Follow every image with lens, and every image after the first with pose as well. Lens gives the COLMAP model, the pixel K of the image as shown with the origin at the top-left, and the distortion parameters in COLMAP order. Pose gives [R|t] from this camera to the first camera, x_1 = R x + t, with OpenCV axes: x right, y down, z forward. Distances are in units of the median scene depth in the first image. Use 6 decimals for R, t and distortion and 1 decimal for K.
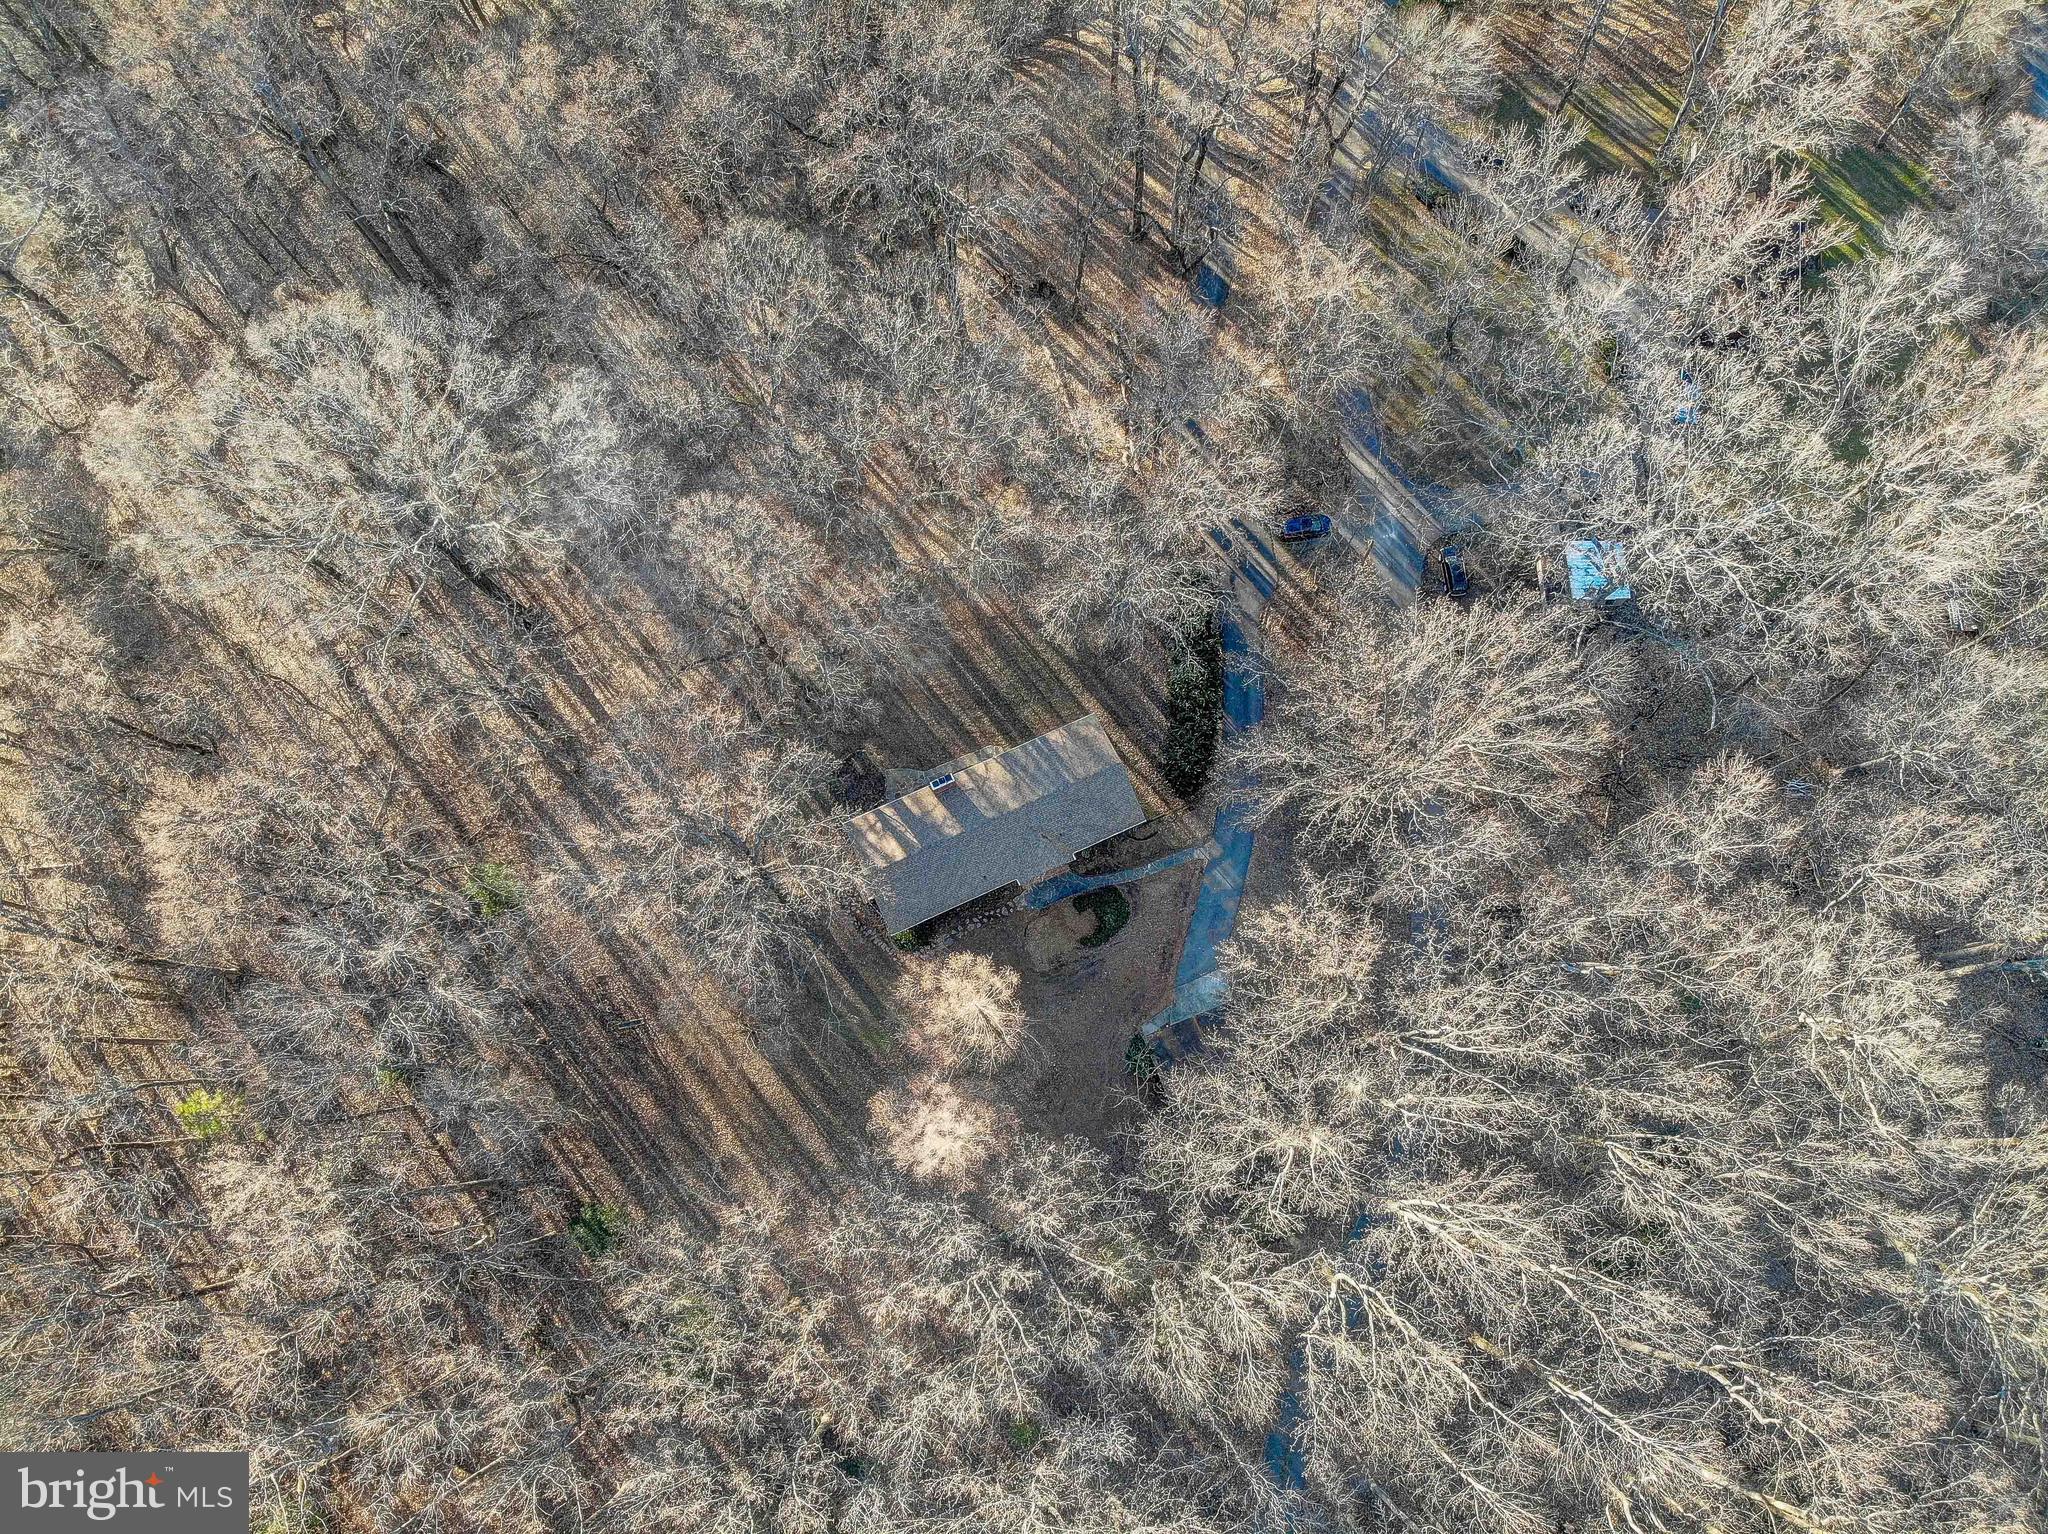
lens RADIAL K [[1457.4, 0, 1024.0], [0, 1457.4, 767.0], [0, 0, 1]] dist [0.197226, -0.405585]
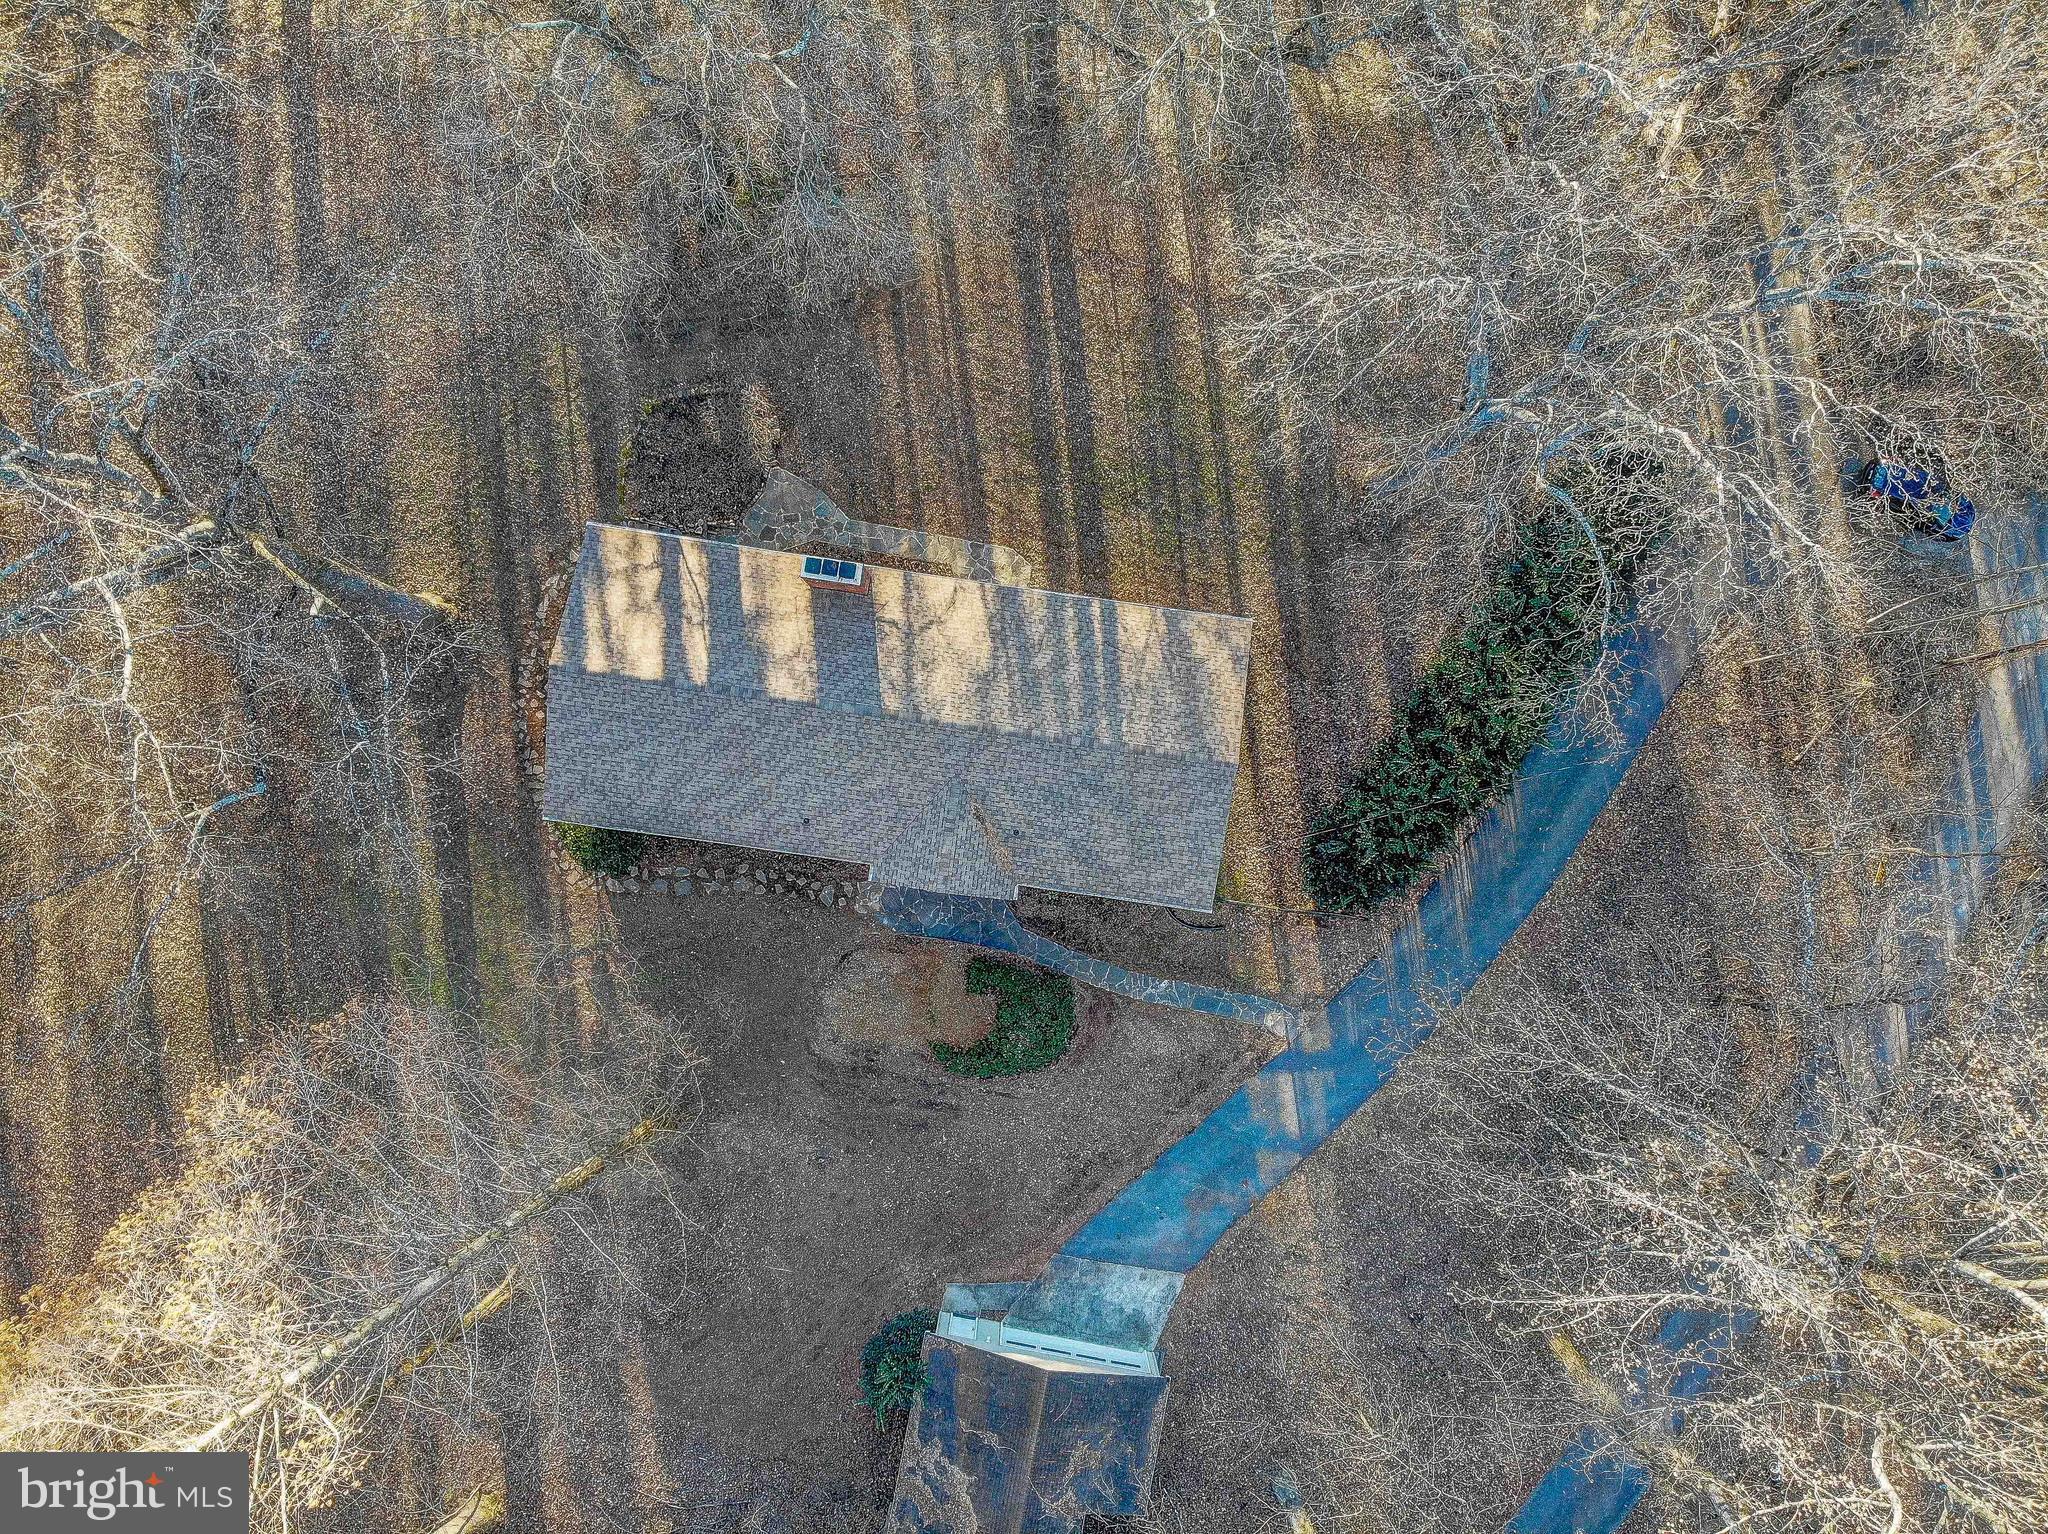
lens RADIAL K [[1457.4, 0, 1024.0], [0, 1457.4, 767.0], [0, 0, 1]] dist [0.197226, -0.405585]
pose [[0.842993, 0.537770, -0.012905, 0.021670], [-0.525865, 0.828907, 0.190732, -0.048809], [0.113267, -0.154000, 0.981557, 0.581516]]
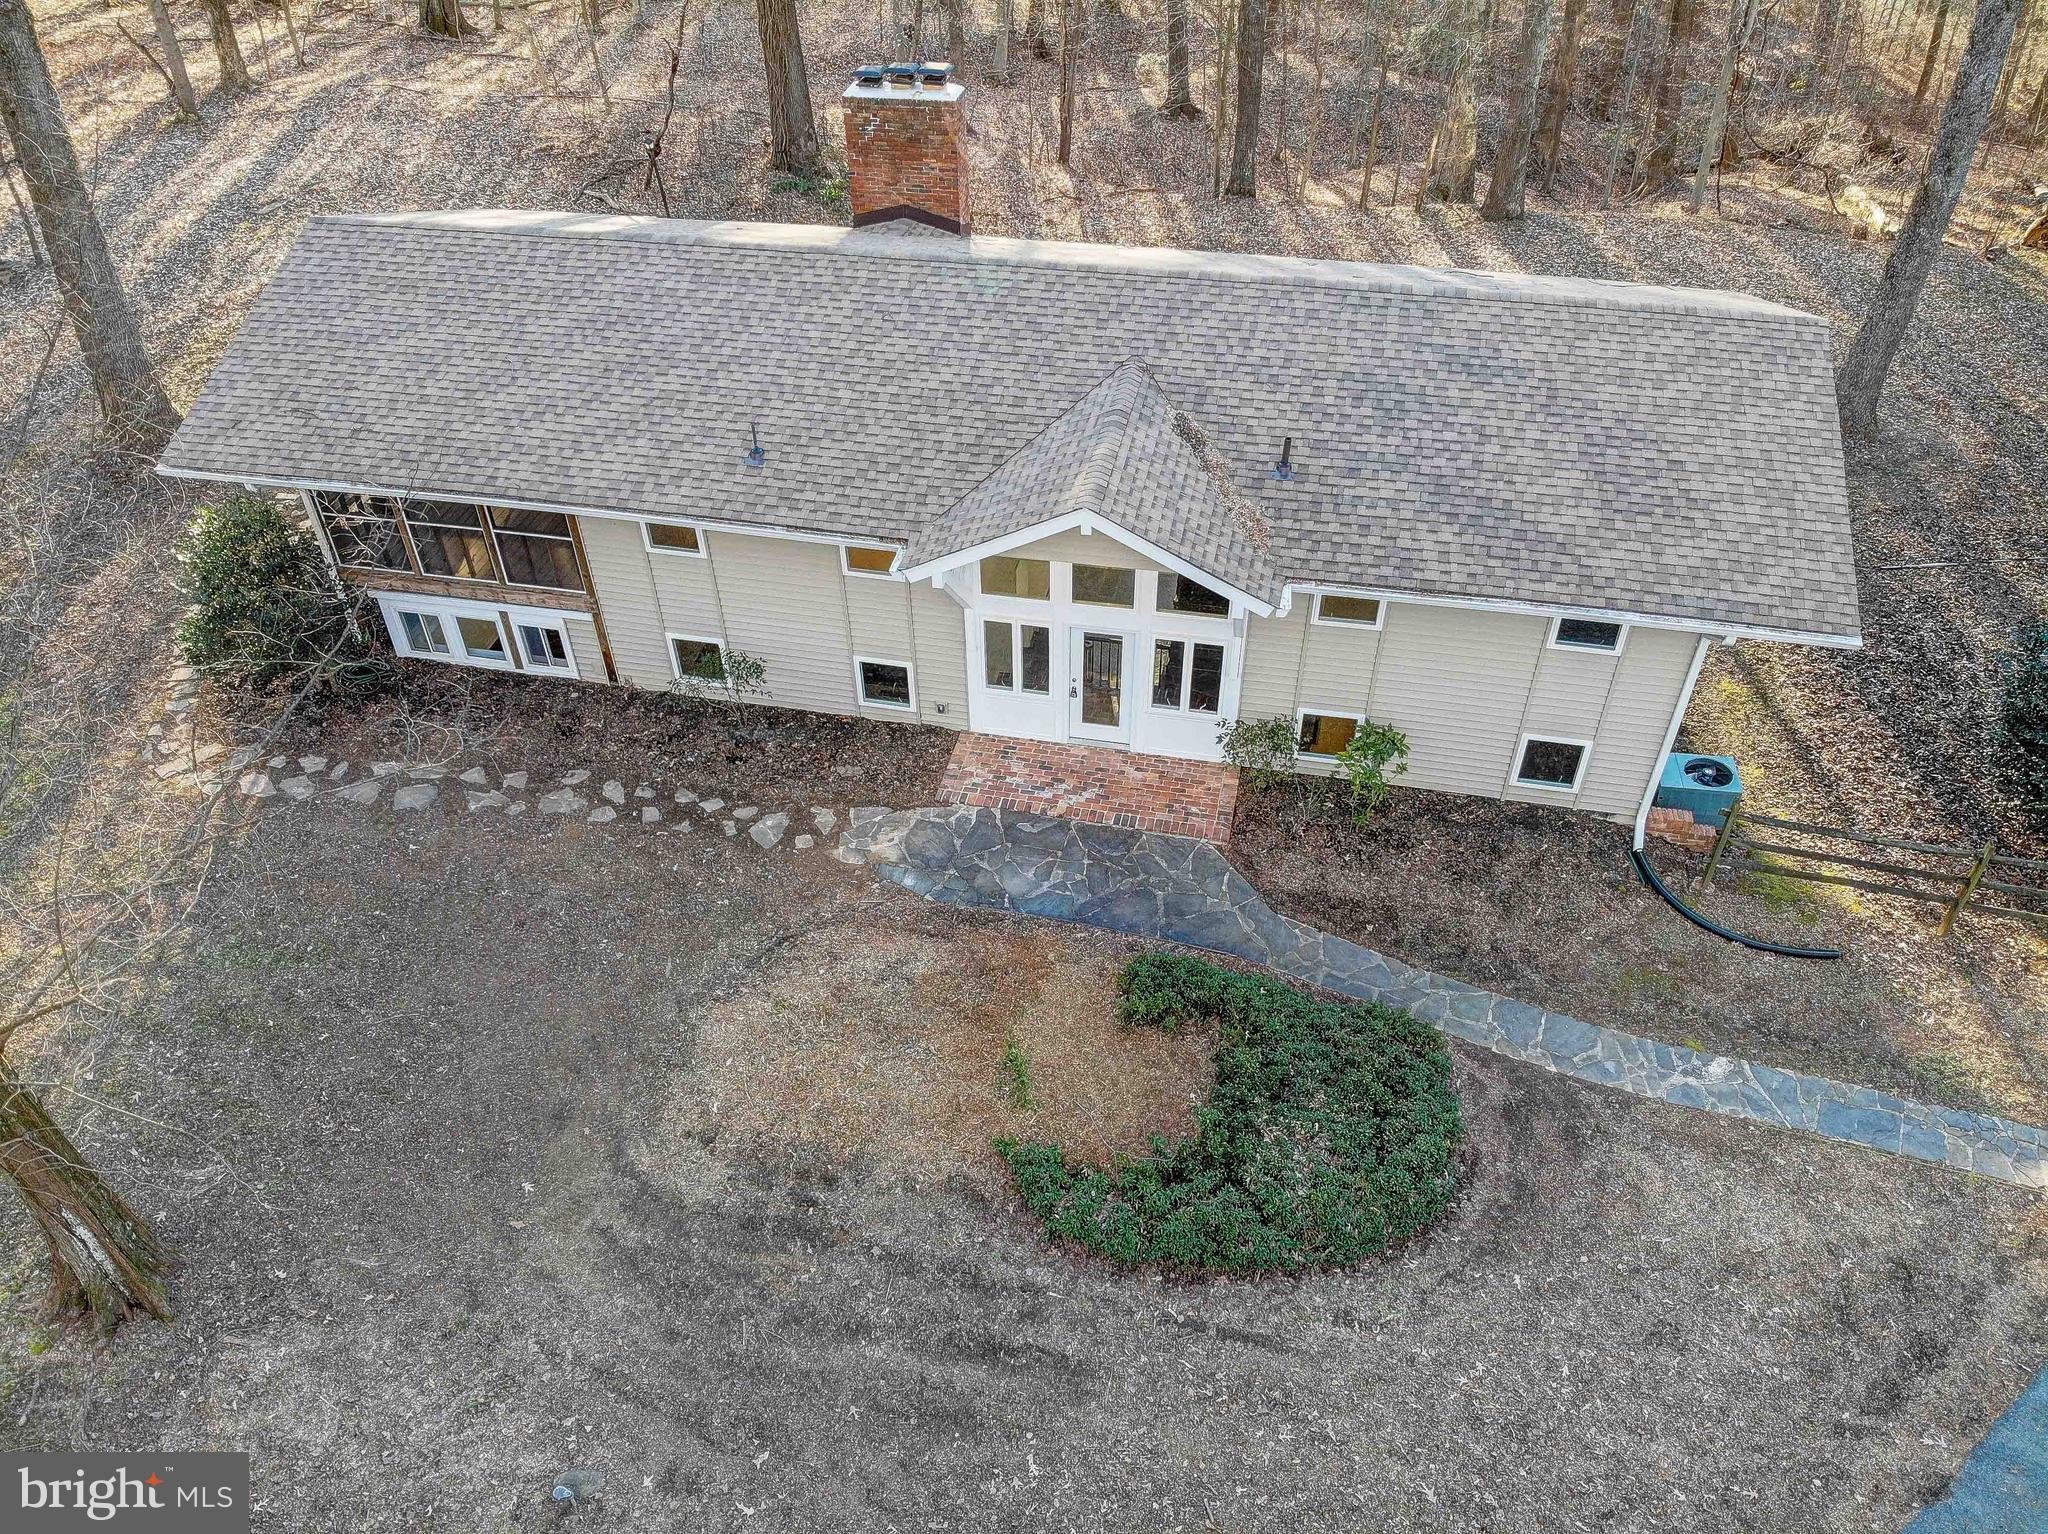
lens RADIAL K [[1494.1, 0, 1024.0], [0, 1494.1, 767.0], [0, 0, 1]] dist [0.081479, -0.214770]
pose [[0.803865, 0.390864, -0.448360, 0.087093], [-0.578361, 0.689682, -0.435704, 0.153958], [0.138925, 0.609561, 0.780471, 0.866479]]
